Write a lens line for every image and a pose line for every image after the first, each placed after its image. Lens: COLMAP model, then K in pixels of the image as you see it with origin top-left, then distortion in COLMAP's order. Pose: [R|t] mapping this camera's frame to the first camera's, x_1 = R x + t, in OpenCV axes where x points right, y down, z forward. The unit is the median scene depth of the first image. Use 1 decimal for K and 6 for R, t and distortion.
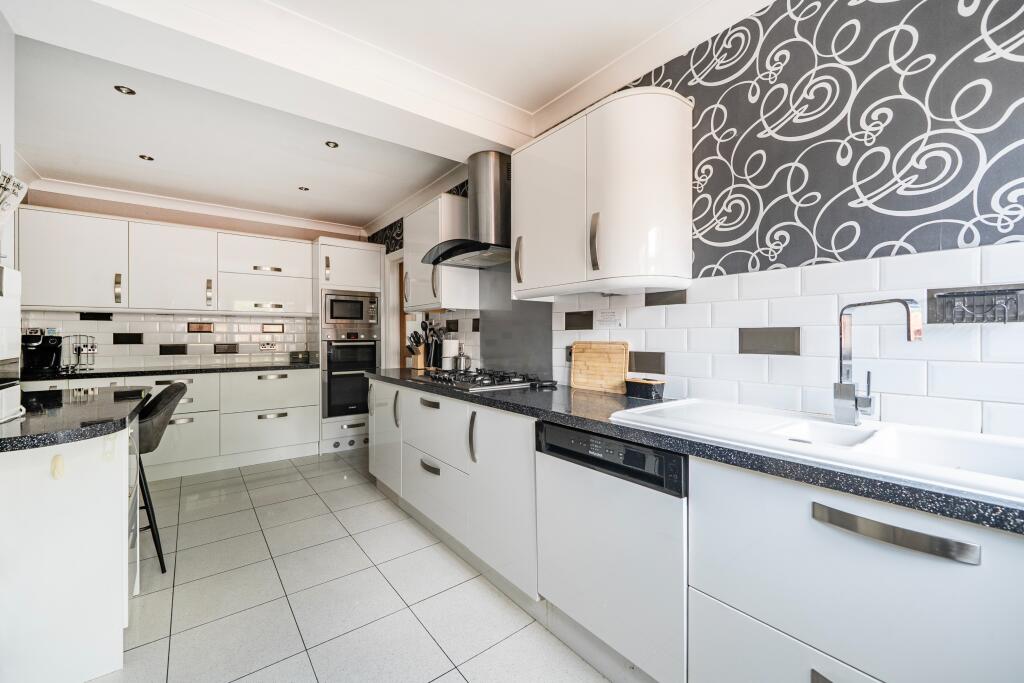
lens RADIAL K [[405.8, 0, 506.4], [0, 405.8, 335.4], [0, 0, 1]] dist [-0.003920, -0.000320]
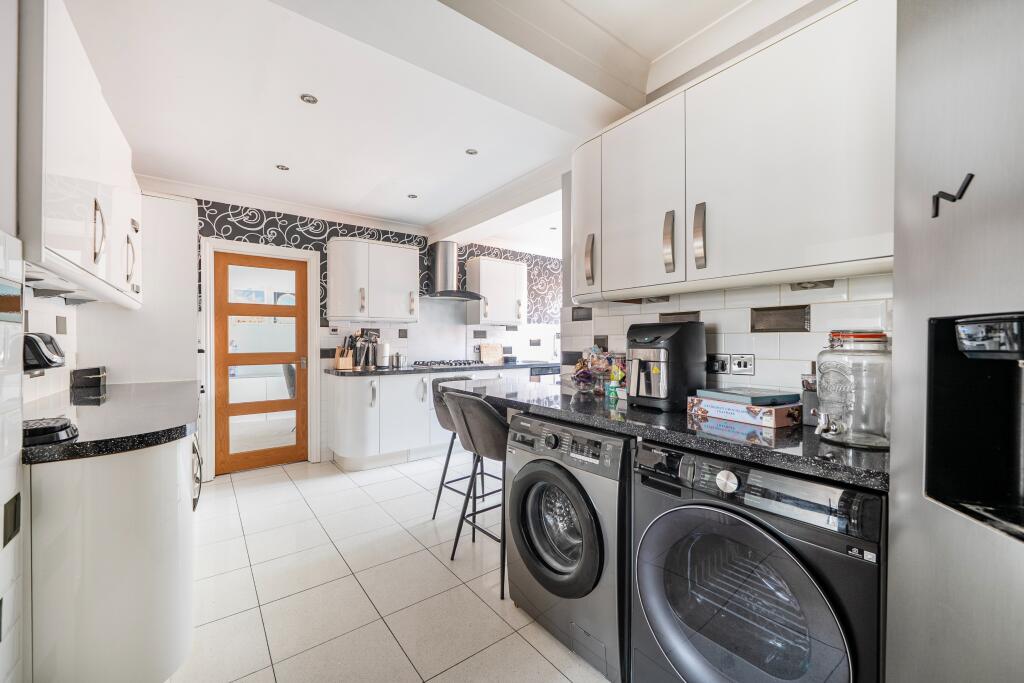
lens RADIAL K [[405.8, 0, 511.6], [0, 405.8, 343.6], [0, 0, 1]] dist [-0.003920, -0.000320]
pose [[-0.004369, -0.001762, 0.999989, -1.062656], [-0.001007, 0.999998, 0.001758, 0.005596], [-0.999990, -0.001000, -0.004371, 0.413053]]
